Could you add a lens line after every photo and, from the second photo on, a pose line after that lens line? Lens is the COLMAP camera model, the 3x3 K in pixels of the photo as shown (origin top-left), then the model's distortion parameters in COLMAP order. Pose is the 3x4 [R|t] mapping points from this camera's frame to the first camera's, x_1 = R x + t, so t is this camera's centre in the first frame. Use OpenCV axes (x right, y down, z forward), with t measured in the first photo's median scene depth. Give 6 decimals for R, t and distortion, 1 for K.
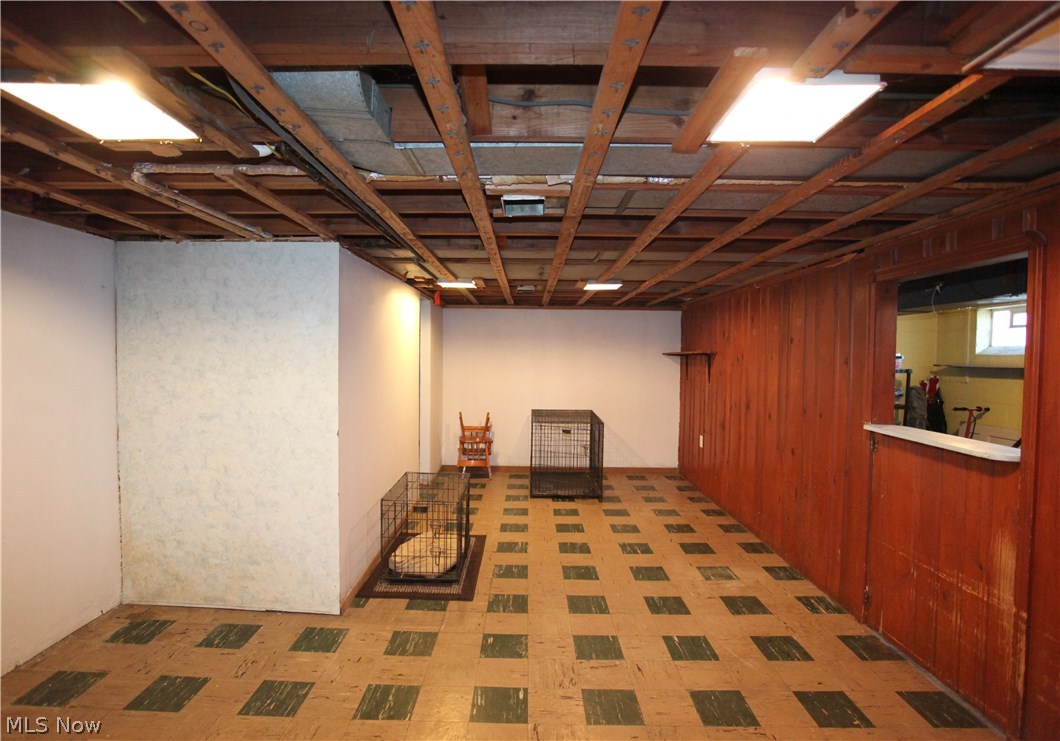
lens RADIAL K [[566.7, 0, 532.1], [0, 566.7, 367.5], [0, 0, 1]] dist [-0.003781, 0.000081]
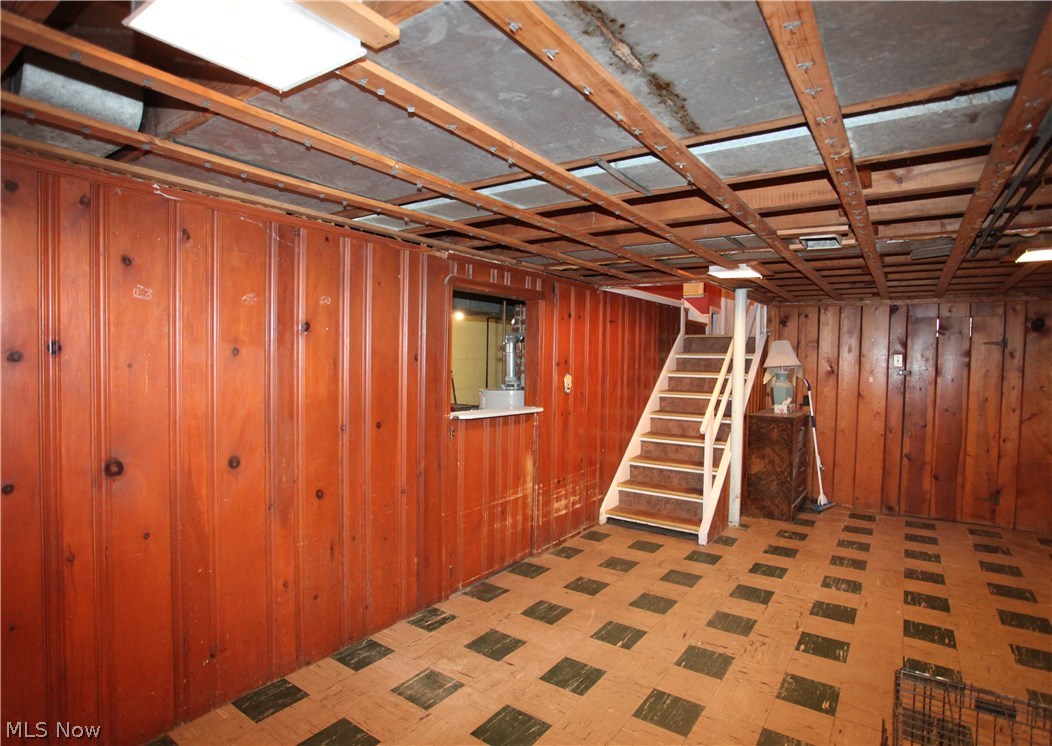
lens RADIAL K [[569.2, 0, 534.6], [0, 569.2, 374.9], [0, 0, 1]] dist [-0.026529, 0.000378]
pose [[-0.829406, -0.042953, 0.556992, -0.154409], [-0.019141, 0.998639, 0.048508, -0.037784], [-0.558318, 0.029571, -0.829100, 1.882759]]
